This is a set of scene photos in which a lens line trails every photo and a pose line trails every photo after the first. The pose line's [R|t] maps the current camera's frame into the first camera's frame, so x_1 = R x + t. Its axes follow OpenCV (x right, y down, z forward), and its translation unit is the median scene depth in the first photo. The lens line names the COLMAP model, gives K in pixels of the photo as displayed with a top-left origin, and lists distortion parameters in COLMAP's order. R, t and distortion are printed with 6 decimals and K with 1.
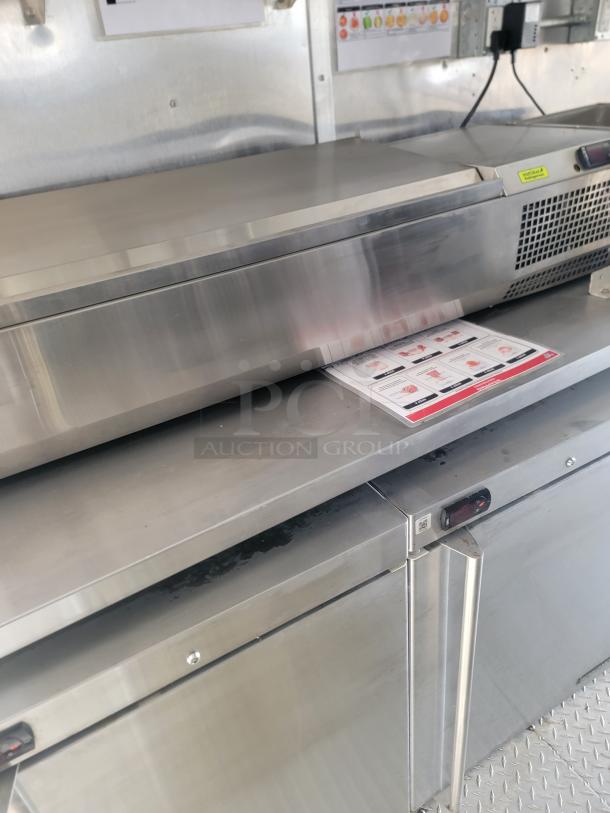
lens RADIAL K [[569.1, 0, 300.1], [0, 569.1, 407.8], [0, 0, 1]] dist [0.087649, -0.074617]
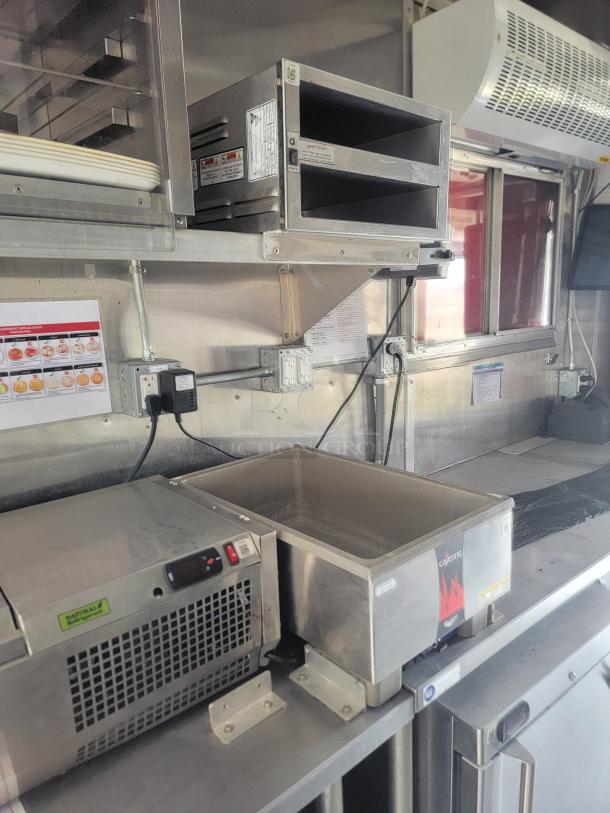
lens RADIAL K [[558.9, 0, 302.3], [0, 558.9, 412.6], [0, 0, 1]] dist [0.086697, -0.071954]
pose [[0.984137, 0.023030, 0.175911, 0.443297], [0.039630, 0.937948, -0.344504, -0.306921], [-0.172929, 0.346010, 0.922157, 0.117336]]
